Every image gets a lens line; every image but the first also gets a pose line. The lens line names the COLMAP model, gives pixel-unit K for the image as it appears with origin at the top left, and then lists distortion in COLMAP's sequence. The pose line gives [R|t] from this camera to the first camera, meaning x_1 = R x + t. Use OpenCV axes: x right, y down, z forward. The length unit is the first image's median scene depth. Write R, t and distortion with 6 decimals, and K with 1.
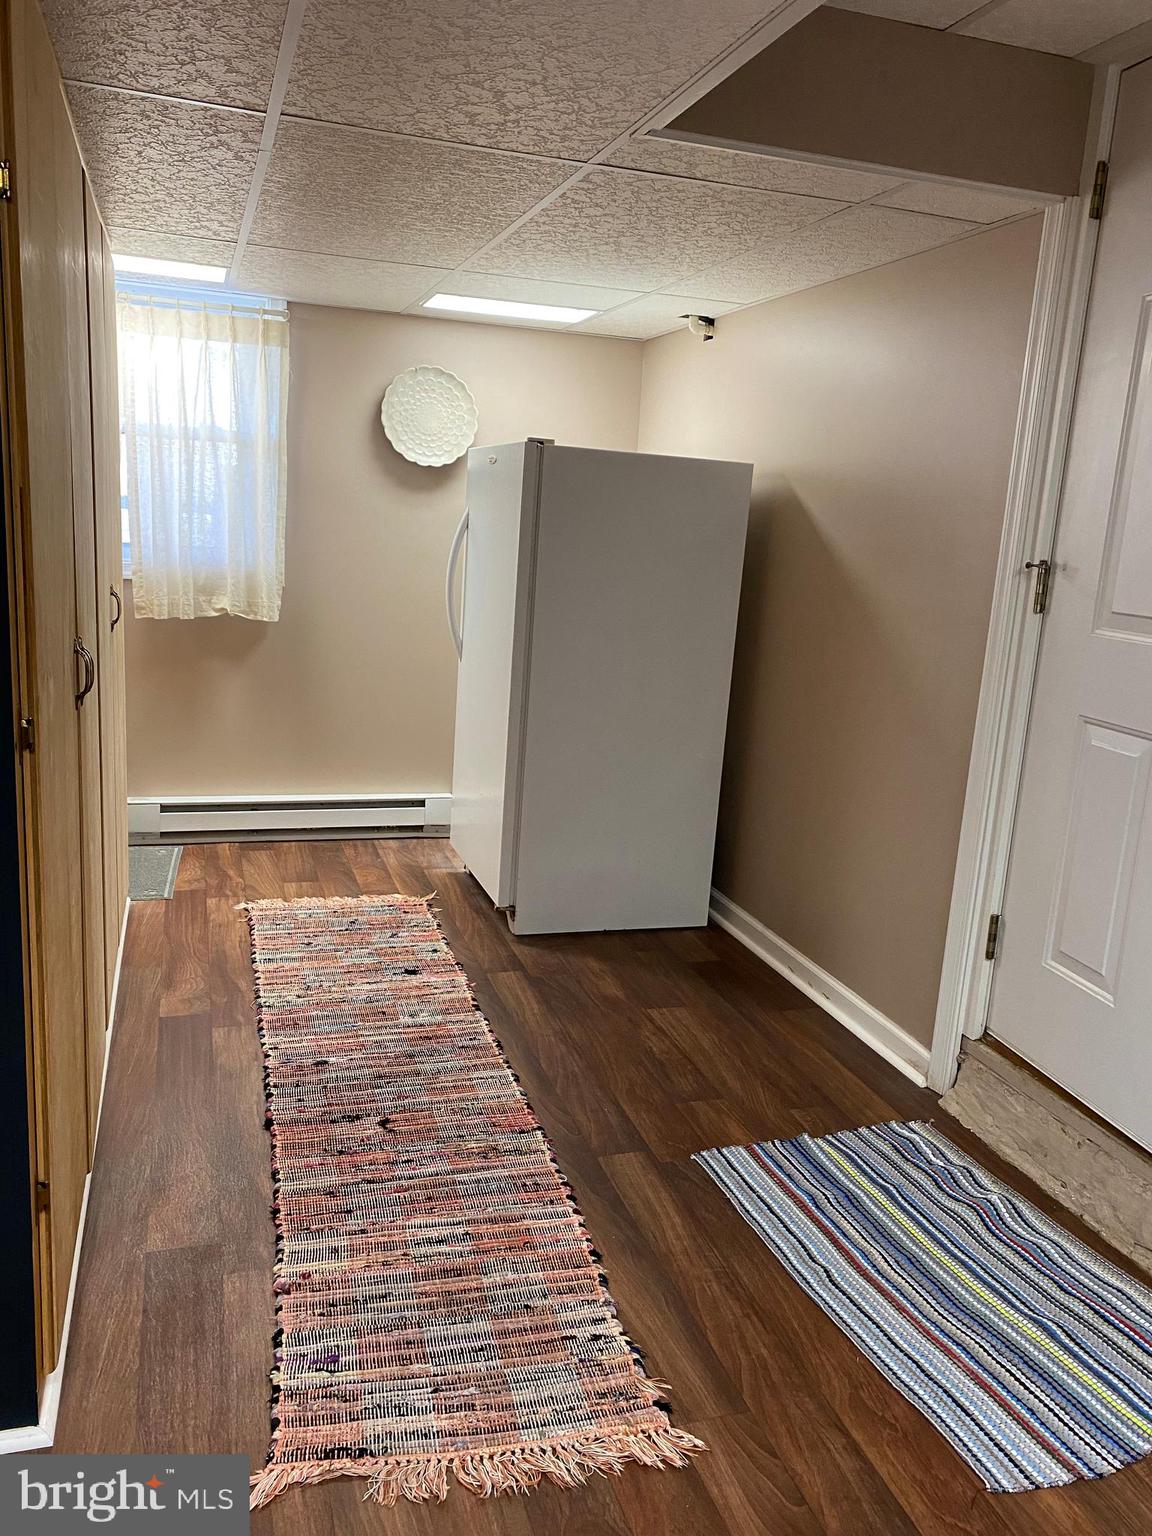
lens RADIAL K [[1173.9, 0, 577.0], [0, 1173.9, 762.9], [0, 0, 1]] dist [0.054120, -0.060809]
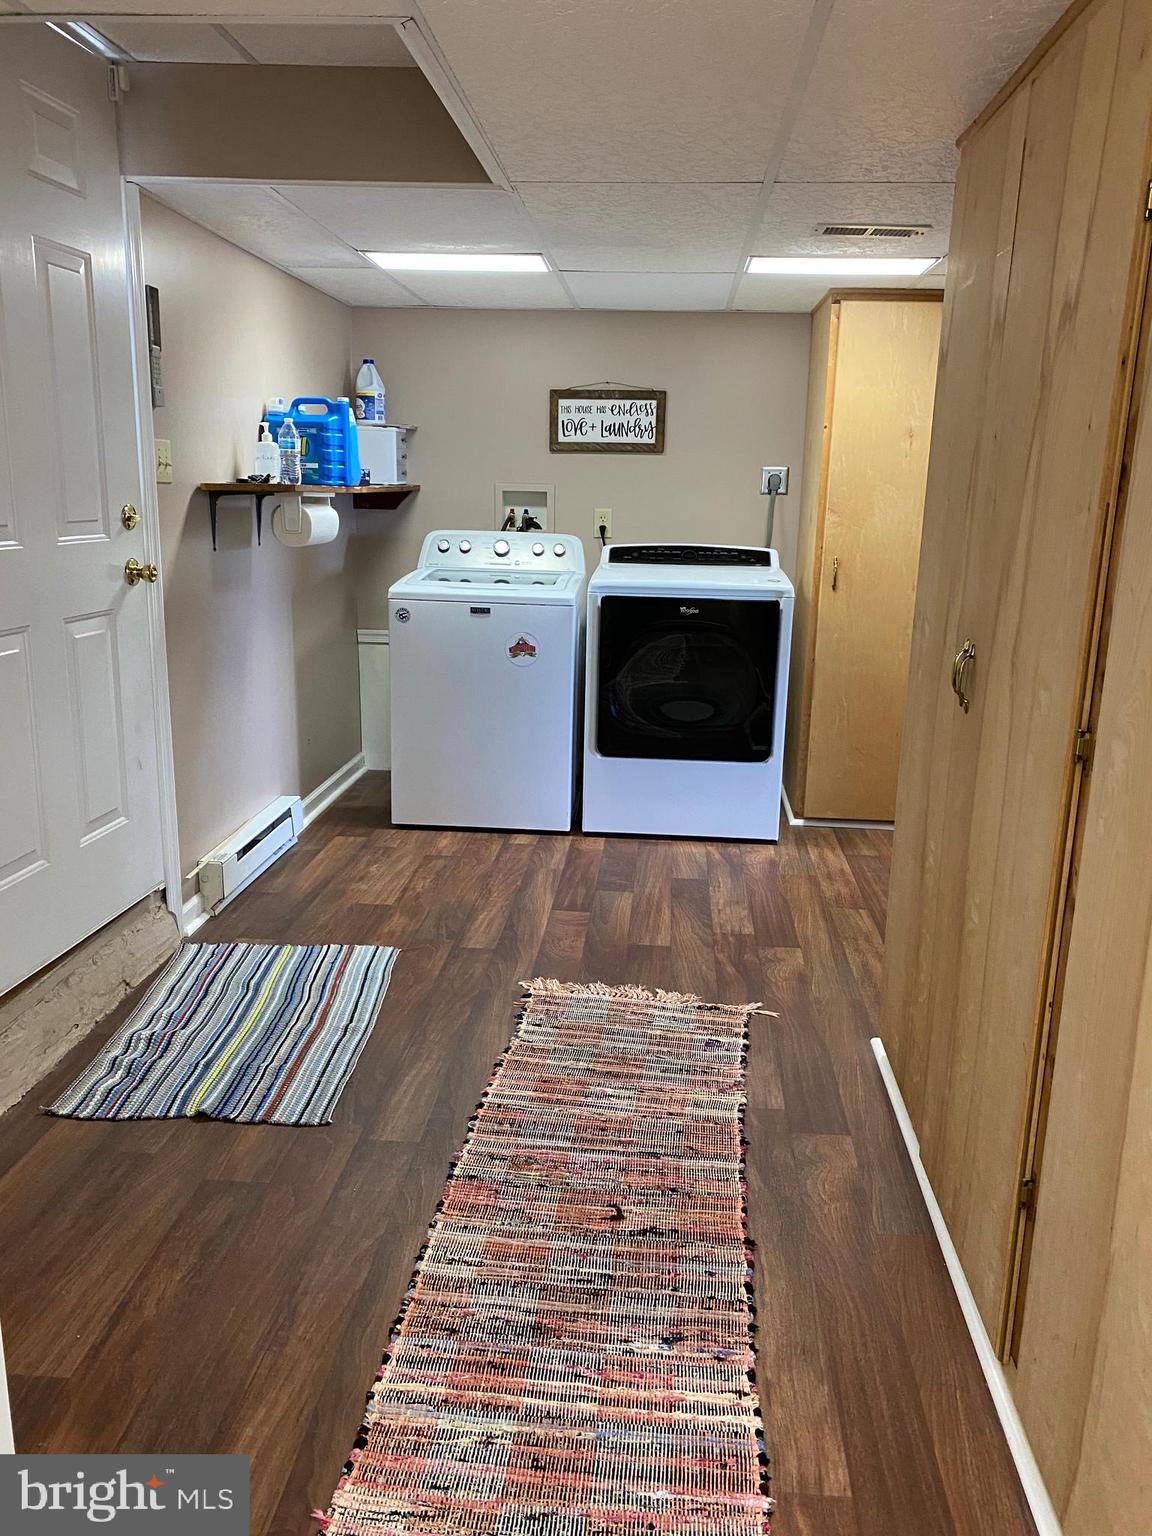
lens RADIAL K [[1173.9, 0, 573.9], [0, 1173.9, 765.8], [0, 0, 1]] dist [0.054120, -0.060809]
pose [[-0.918644, -0.172298, 0.355536, -0.324263], [0.001784, 0.898079, 0.439832, -0.305728], [-0.395081, 0.404683, -0.824707, 1.346559]]
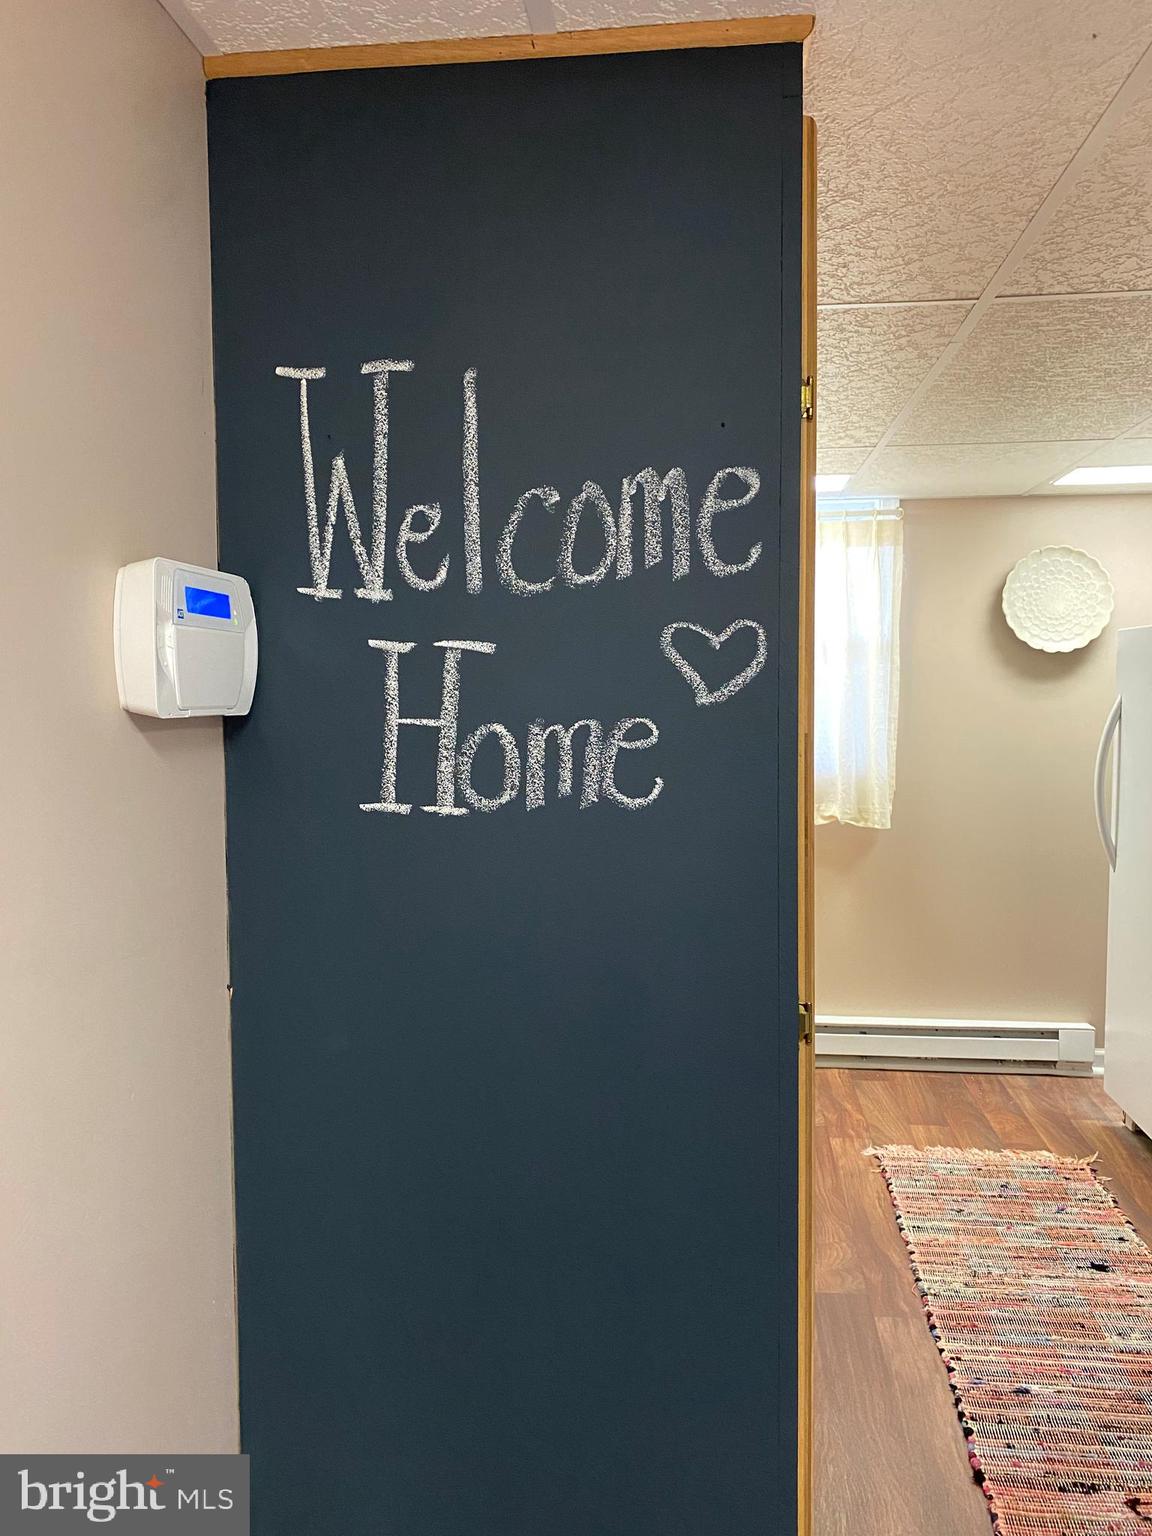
lens RADIAL K [[1173.9, 0, 578.2], [0, 1173.9, 762.2], [0, 0, 1]] dist [0.054120, -0.060809]
pose [[0.909696, -0.038262, -0.413508, -0.131436], [-0.025859, 0.988595, -0.148363, -0.039290], [0.414468, 0.145658, 0.898332, 0.079009]]
